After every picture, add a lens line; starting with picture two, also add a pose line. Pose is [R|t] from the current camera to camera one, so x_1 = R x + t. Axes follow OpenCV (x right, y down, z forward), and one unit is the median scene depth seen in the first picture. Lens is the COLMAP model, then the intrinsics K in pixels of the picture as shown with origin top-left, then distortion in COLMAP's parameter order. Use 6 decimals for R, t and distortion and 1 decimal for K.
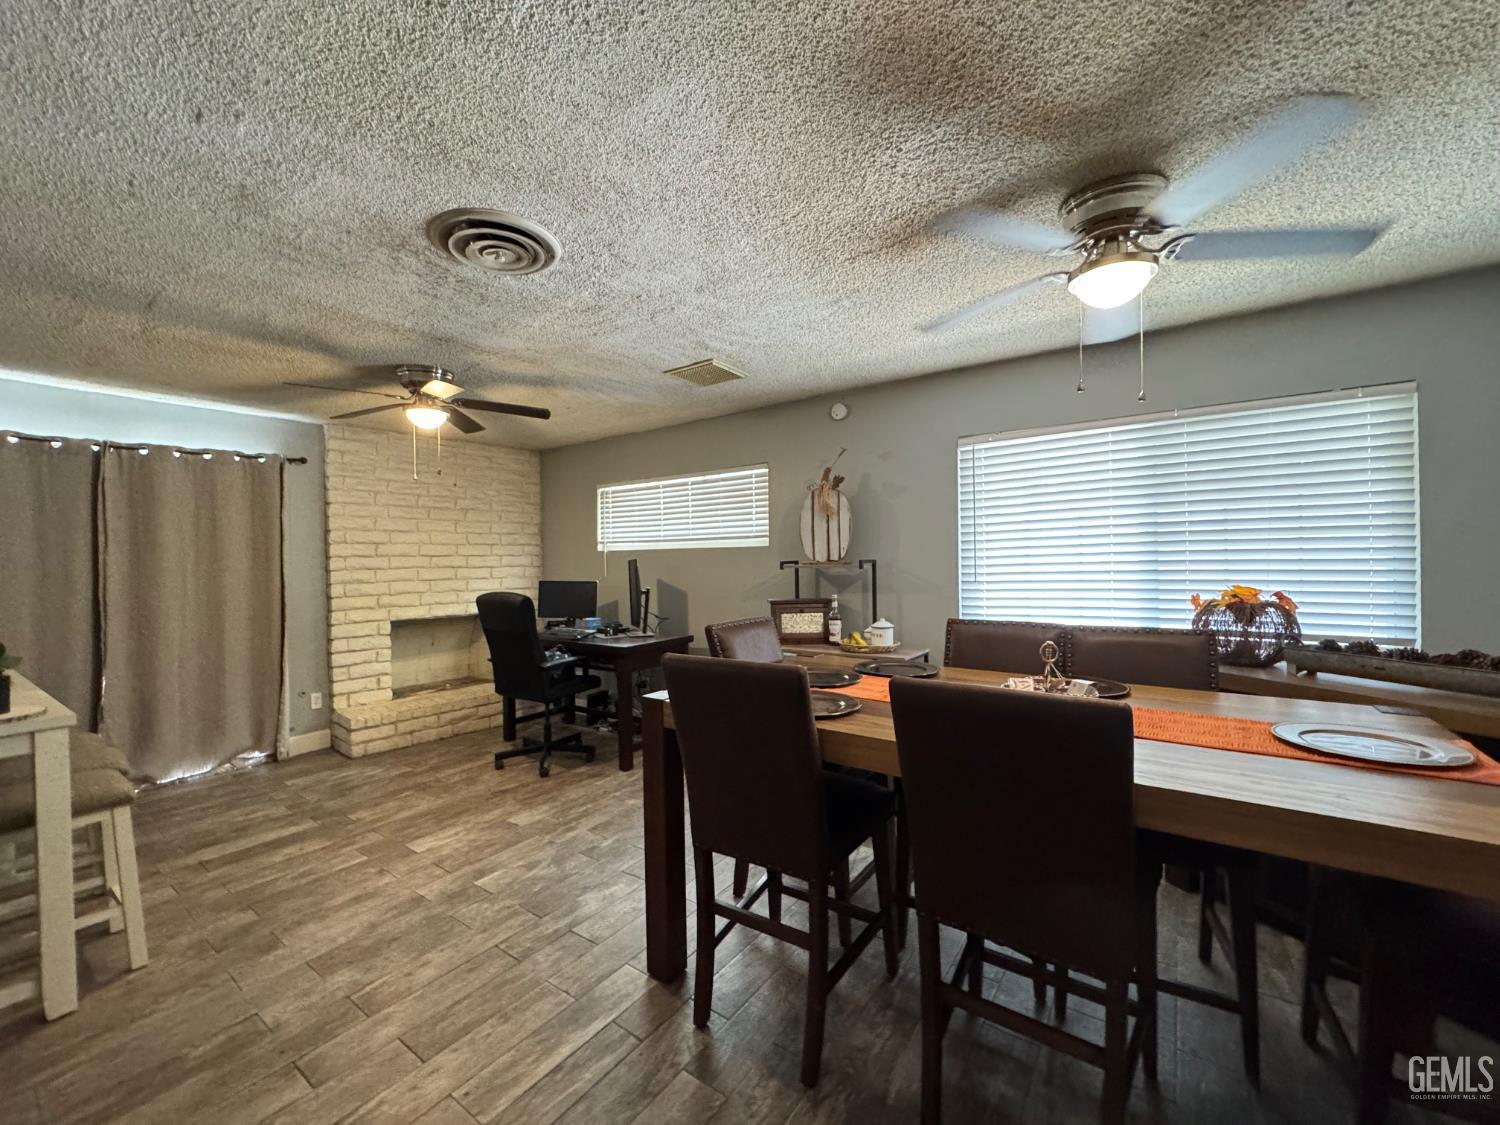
lens RADIAL K [[599.5, 0, 748.6], [0, 599.5, 561.4], [0, 0, 1]] dist [-0.003514, 0.000178]
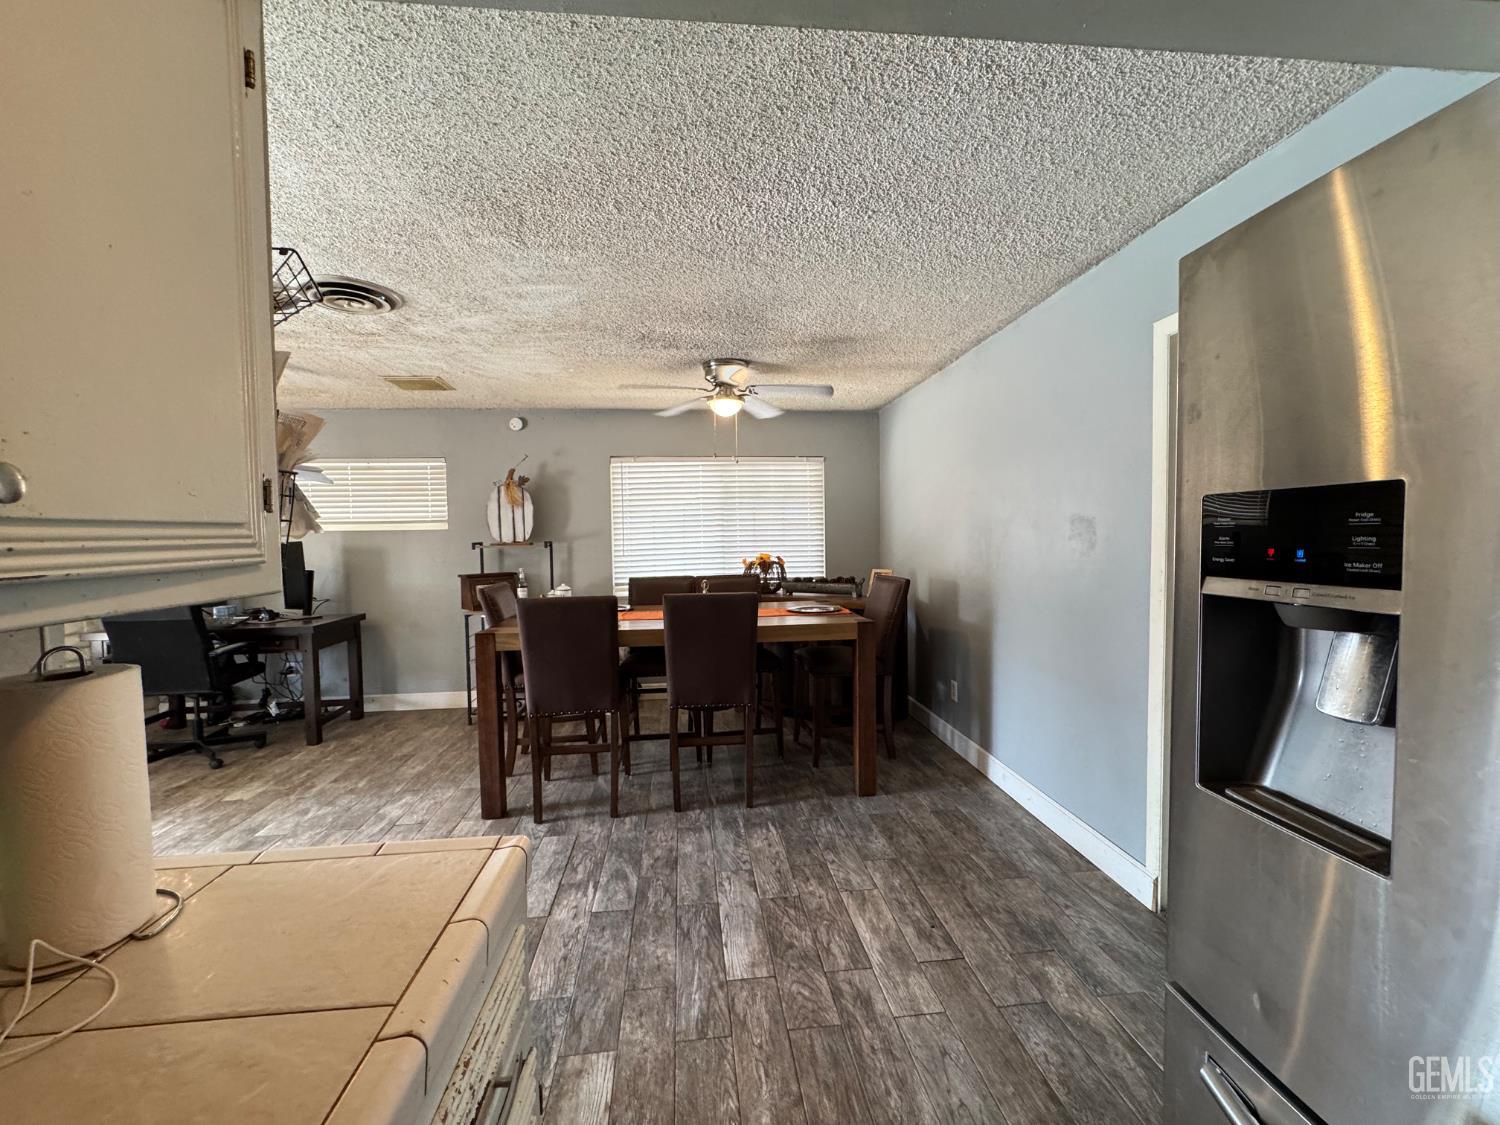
lens RADIAL K [[599.5, 0, 748.1], [0, 599.5, 561.3], [0, 0, 1]] dist [-0.003572, 0.000412]
pose [[0.747262, -0.025771, 0.664029, -0.402329], [0.006810, 0.999492, 0.031126, 0.003839], [-0.664494, -0.018737, 0.747058, -0.335565]]
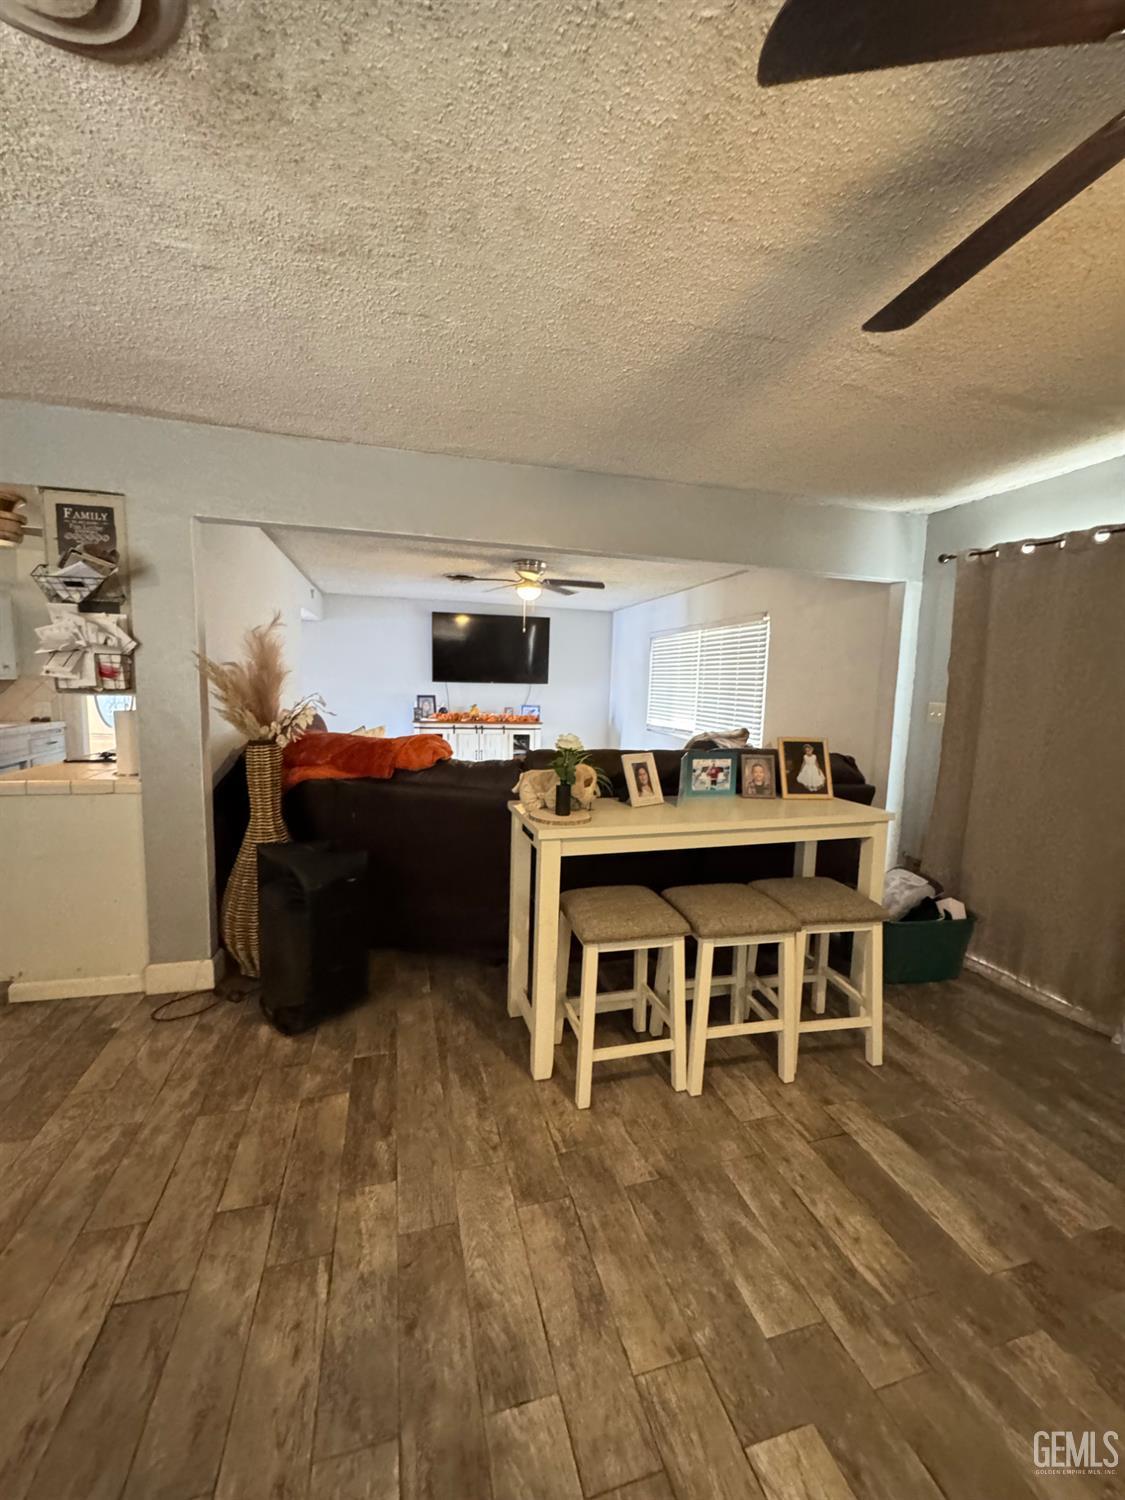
lens RADIAL K [[598.6, 0, 559.8], [0, 598.6, 748.7], [0, 0, 1]] dist [-0.002766, 0.000112]
pose [[-0.625707, 0.085038, -0.775409, -0.184948], [-0.019570, 0.992016, 0.124585, -0.017088], [0.779813, 0.093129, -0.619047, 0.988472]]
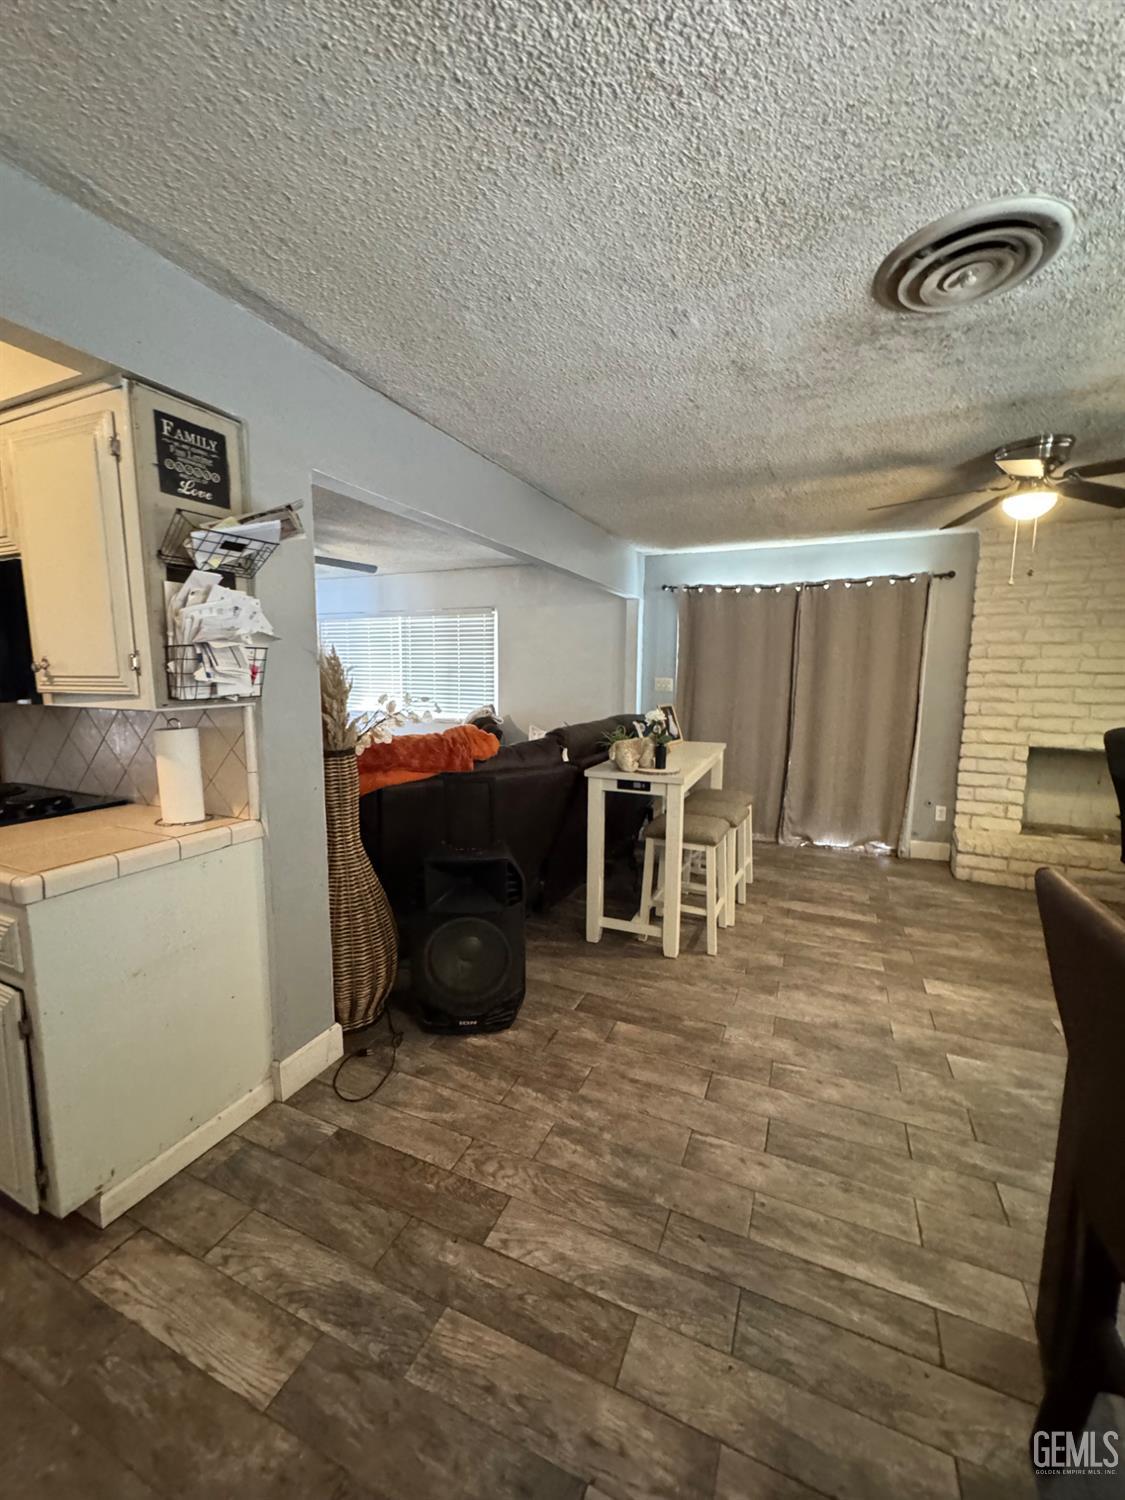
lens RADIAL K [[599.5, 0, 562.4], [0, 599.5, 748.5], [0, 0, 1]] dist [-0.003514, 0.000178]
pose [[0.206578, 0.144393, -0.967717, 0.171879], [-0.015022, 0.989402, 0.144422, -0.022551], [0.978315, -0.015298, 0.206557, 0.218675]]
